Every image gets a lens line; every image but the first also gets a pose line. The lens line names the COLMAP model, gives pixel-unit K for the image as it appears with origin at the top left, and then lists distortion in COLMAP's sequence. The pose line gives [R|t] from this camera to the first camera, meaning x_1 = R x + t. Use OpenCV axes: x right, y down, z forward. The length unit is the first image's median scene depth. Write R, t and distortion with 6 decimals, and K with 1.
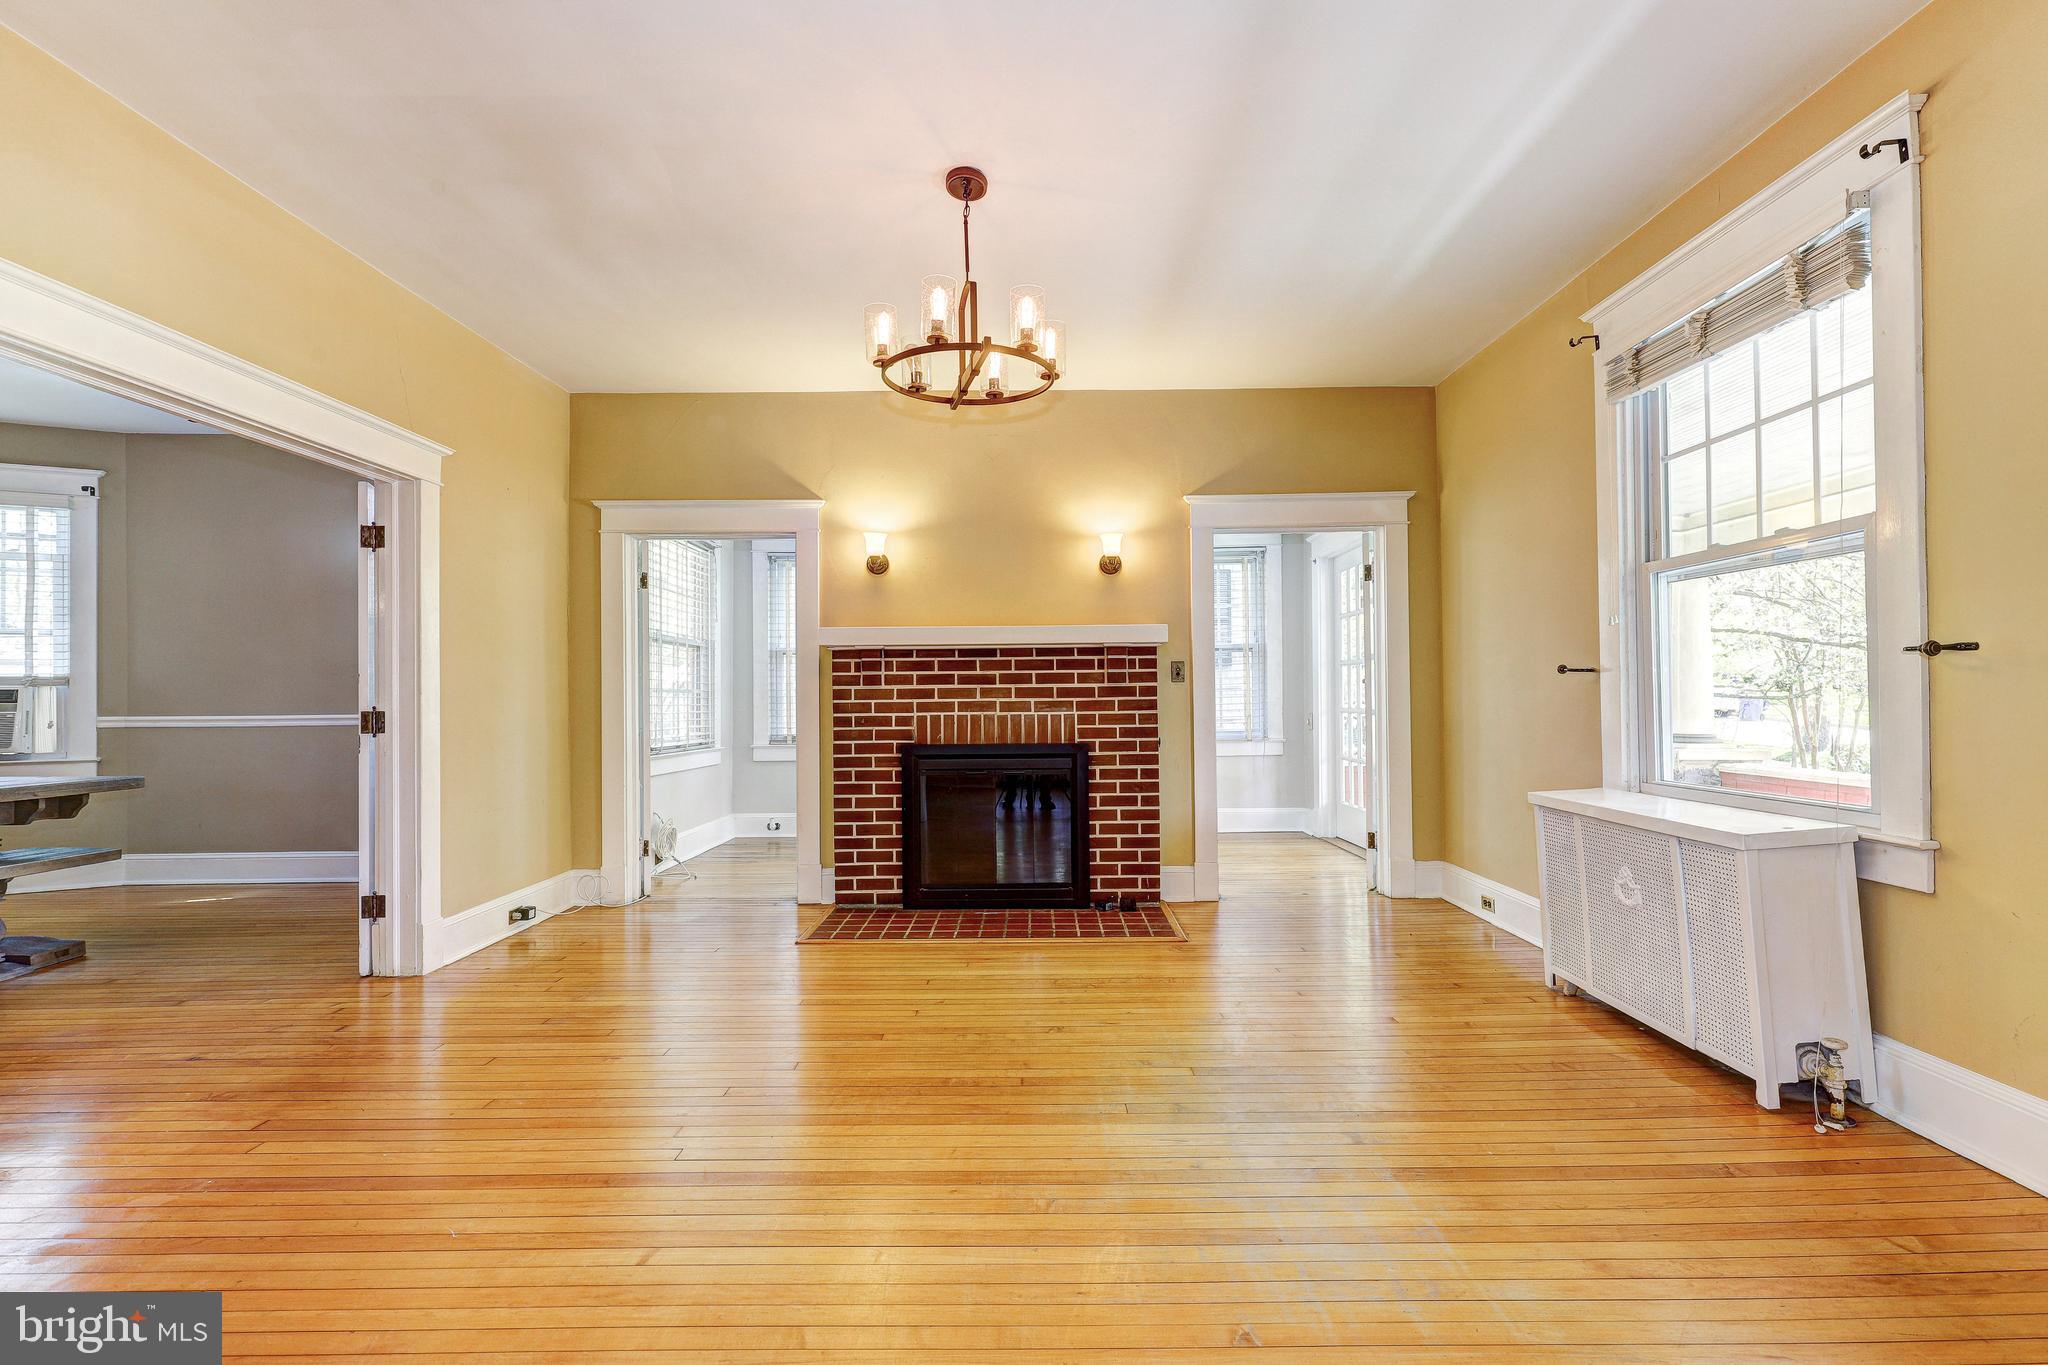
lens RADIAL K [[924.8, 0, 1029.4], [0, 924.8, 682.3], [0, 0, 1]] dist [0.000244, 0.000203]
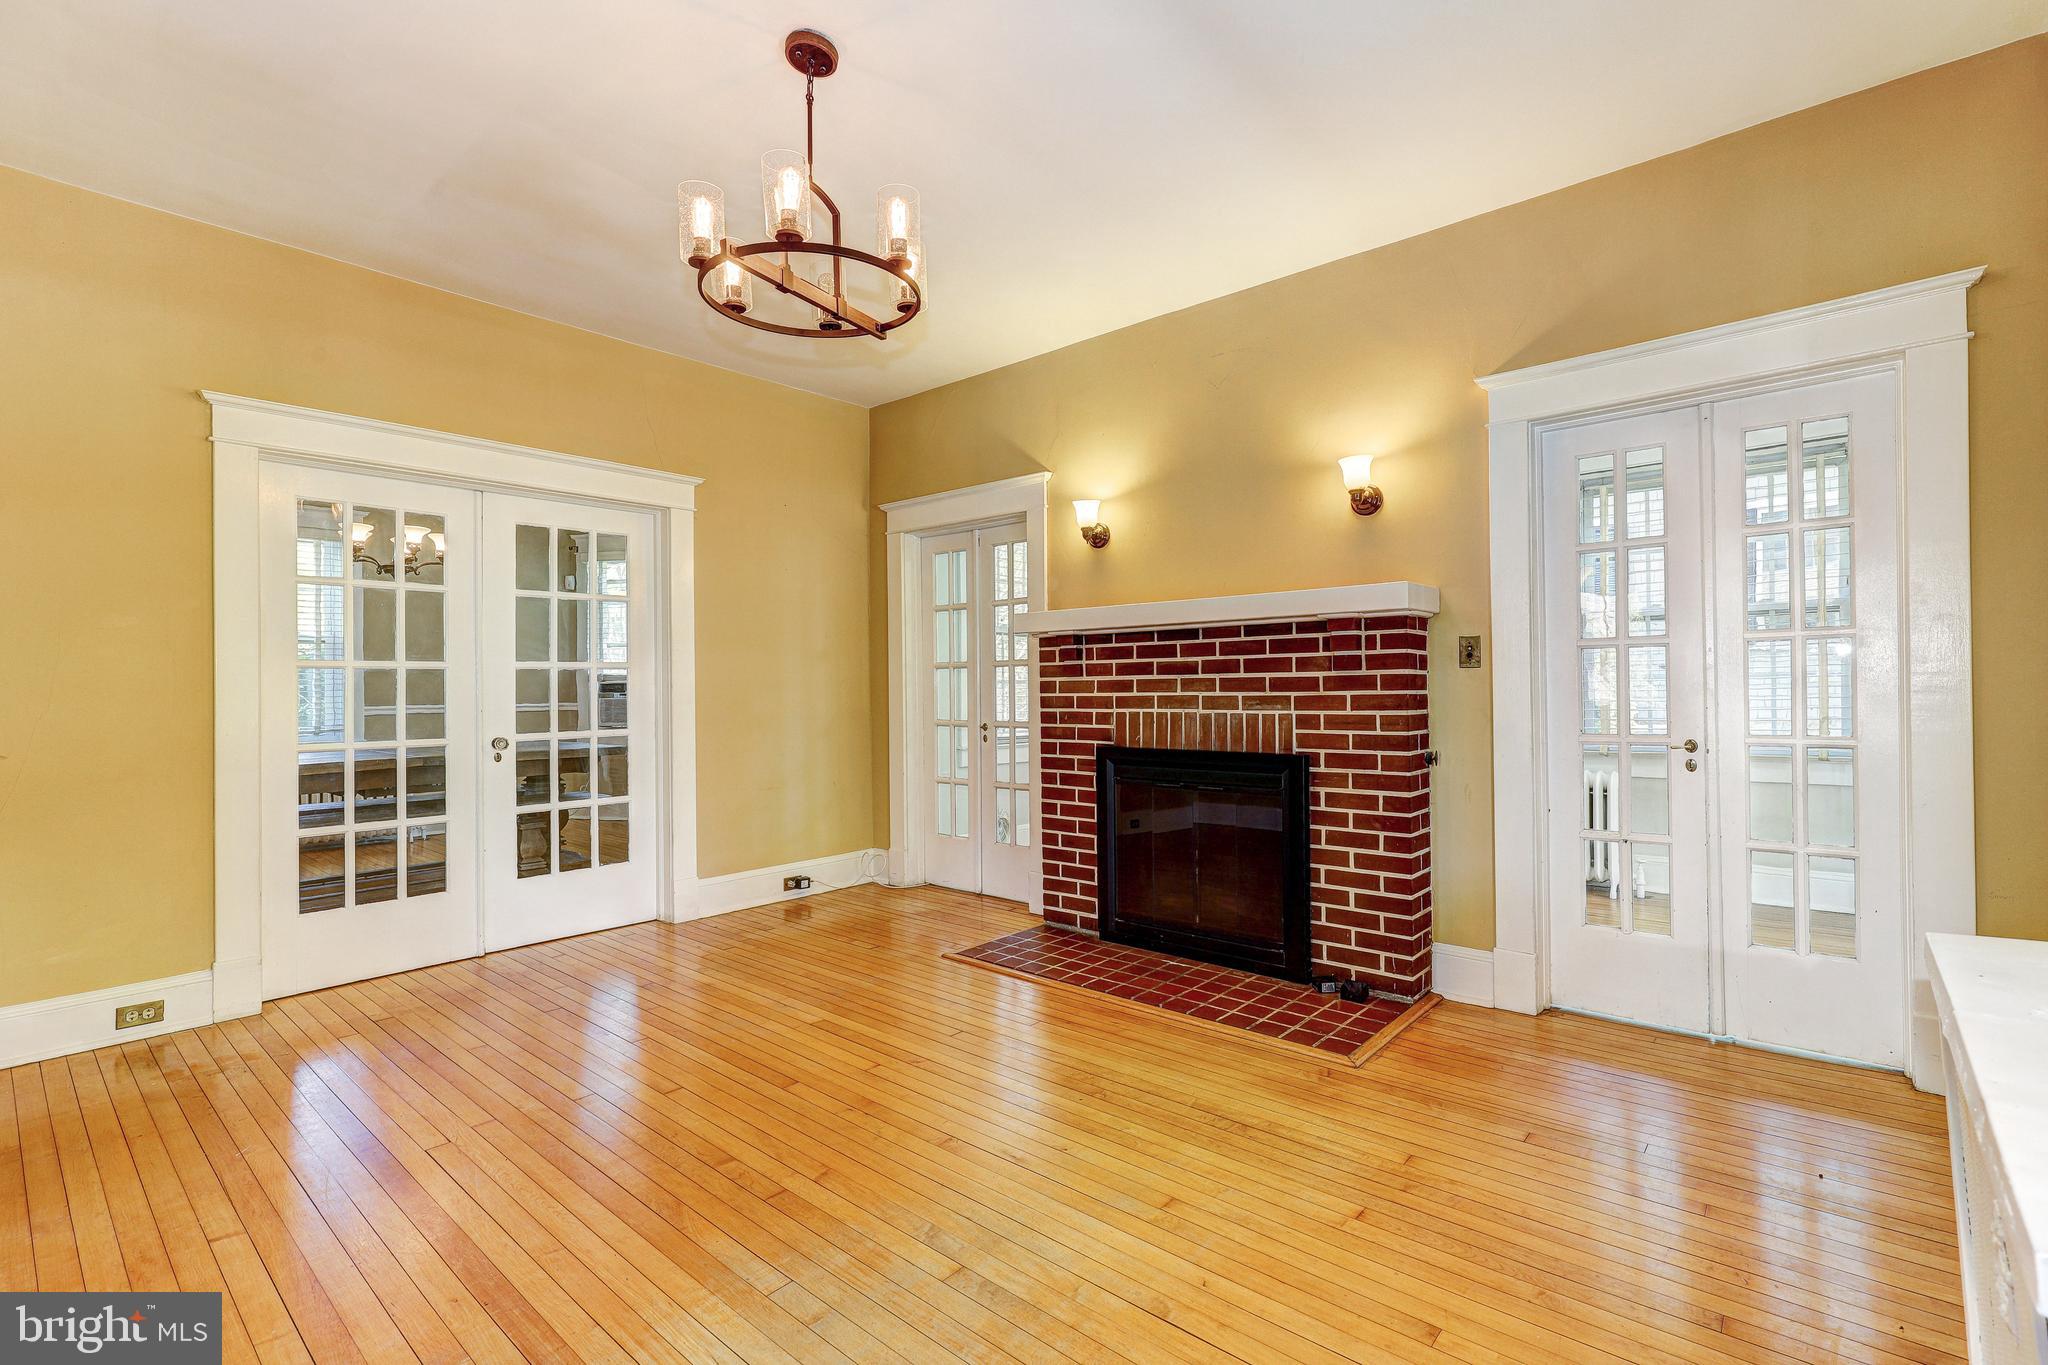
lens RADIAL K [[924.8, 0, 1029.9], [0, 924.8, 682.1], [0, 0, 1]] dist [0.000244, 0.000203]
pose [[0.755344, -0.003465, -0.655320, 0.369559], [0.013151, 0.999865, 0.009871, -0.000537], [0.655197, -0.016074, 0.755287, 0.314750]]
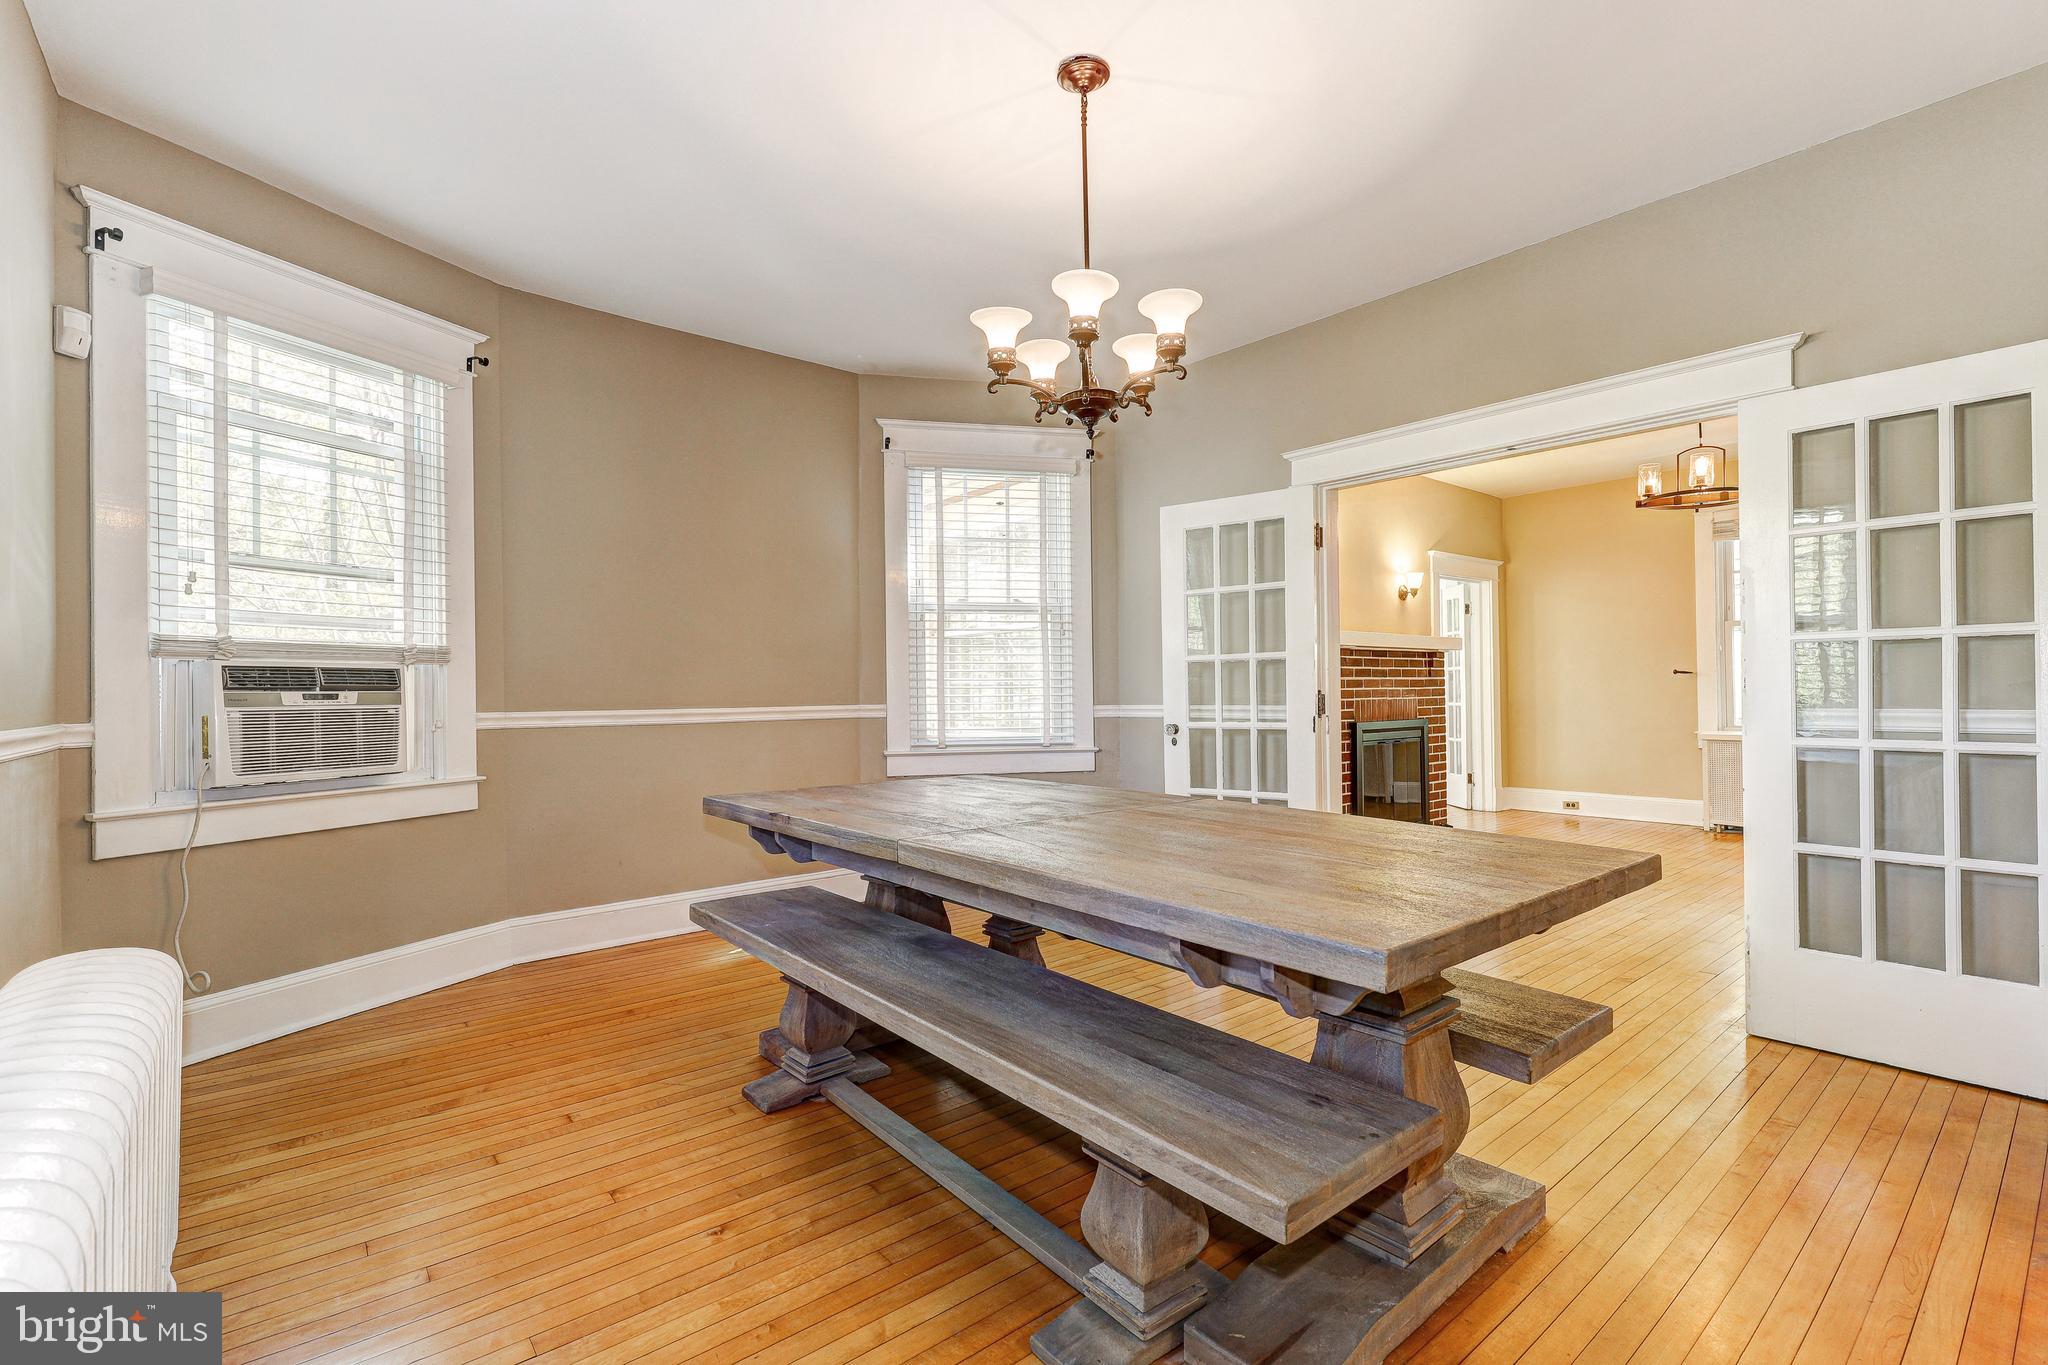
lens RADIAL K [[924.8, 0, 1047.4], [0, 924.8, 682.9], [0, 0, 1]] dist [0.000244, 0.000203]
pose [[0.762285, 0.006544, 0.647209, -1.302944], [-0.007511, 0.999971, -0.001264, 0.016344], [-0.647198, -0.003898, 0.762312, 0.283345]]
